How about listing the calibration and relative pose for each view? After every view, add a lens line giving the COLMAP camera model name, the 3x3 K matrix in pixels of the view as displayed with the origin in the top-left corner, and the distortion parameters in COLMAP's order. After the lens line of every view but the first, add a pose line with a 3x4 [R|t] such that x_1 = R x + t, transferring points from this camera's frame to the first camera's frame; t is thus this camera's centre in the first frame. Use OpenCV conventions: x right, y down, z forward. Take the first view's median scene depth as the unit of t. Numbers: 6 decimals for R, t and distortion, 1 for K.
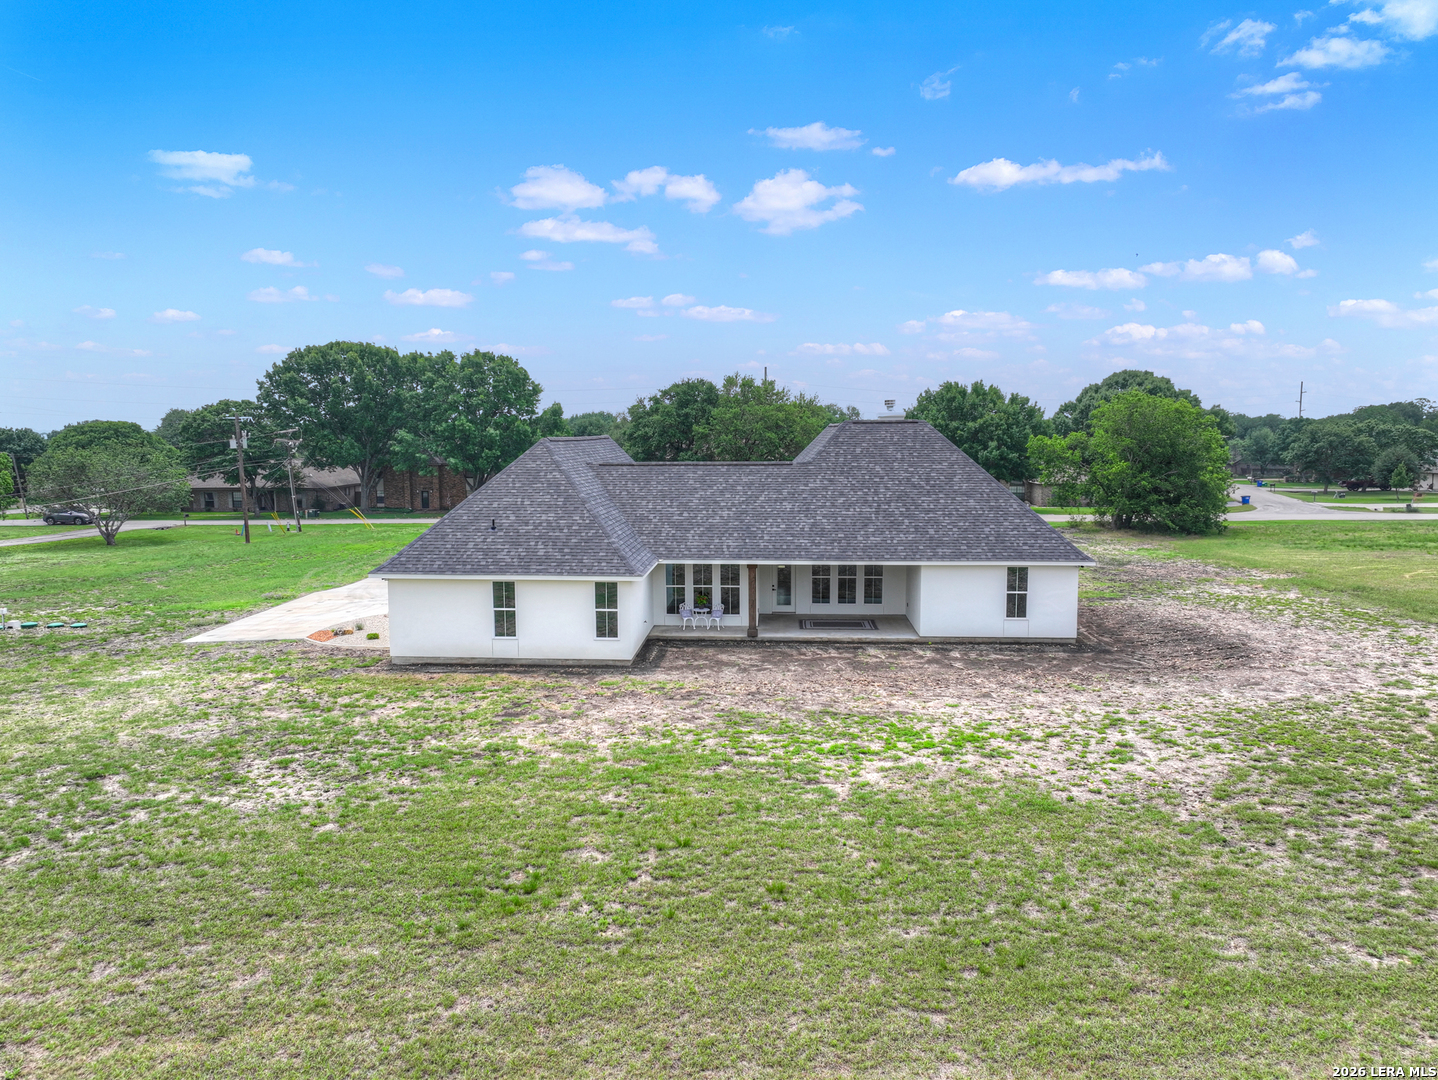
lens RADIAL K [[1010.0, 0, 719.0], [0, 1010.0, 540.0], [0, 0, 1]] dist [0.004075, 0.010752]
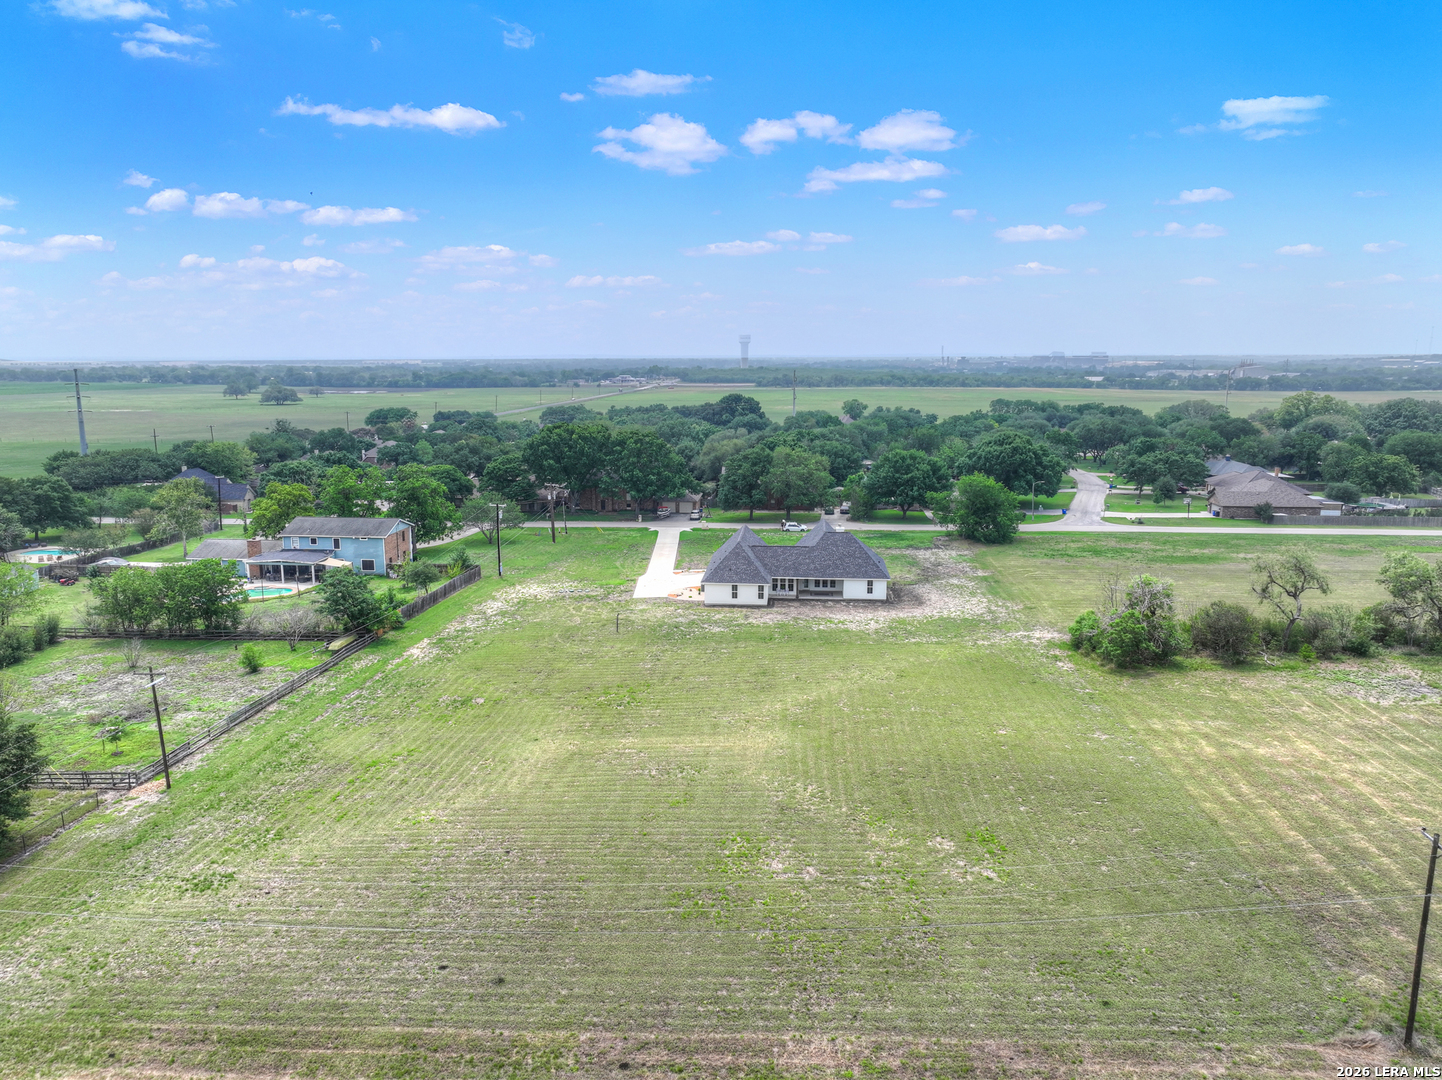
lens RADIAL K [[1012.8, 0, 721.0], [0, 1012.8, 540.0], [0, 0, 1]] dist [0.004075, 0.010752]
pose [[0.999776, 0.007715, -0.019718, -0.191557], [-0.006241, 0.997255, 0.073775, -0.424629], [0.020233, -0.073636, 0.997080, -2.932787]]
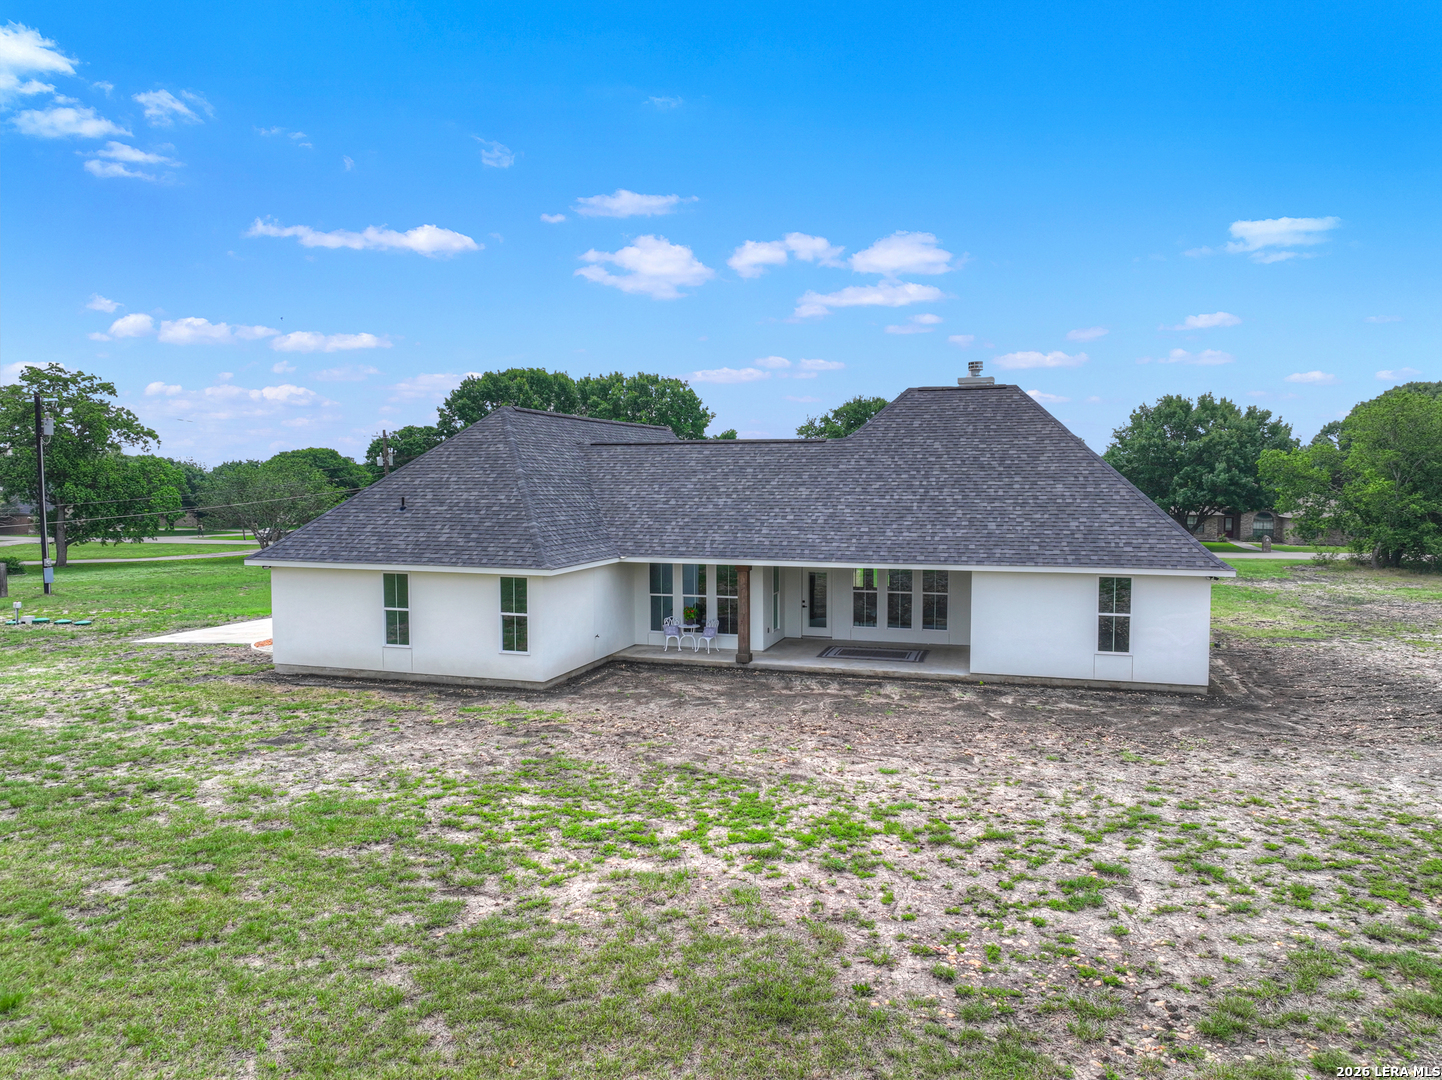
lens RADIAL K [[1010.1, 0, 721.0], [0, 1010.1, 540.0], [0, 0, 1]] dist [-0.006476, 0.025280]
pose [[0.971119, 0.016226, -0.238045, 0.218867], [-0.027335, 0.998682, -0.043443, 0.042408], [0.237026, 0.048695, 0.970282, 0.299934]]
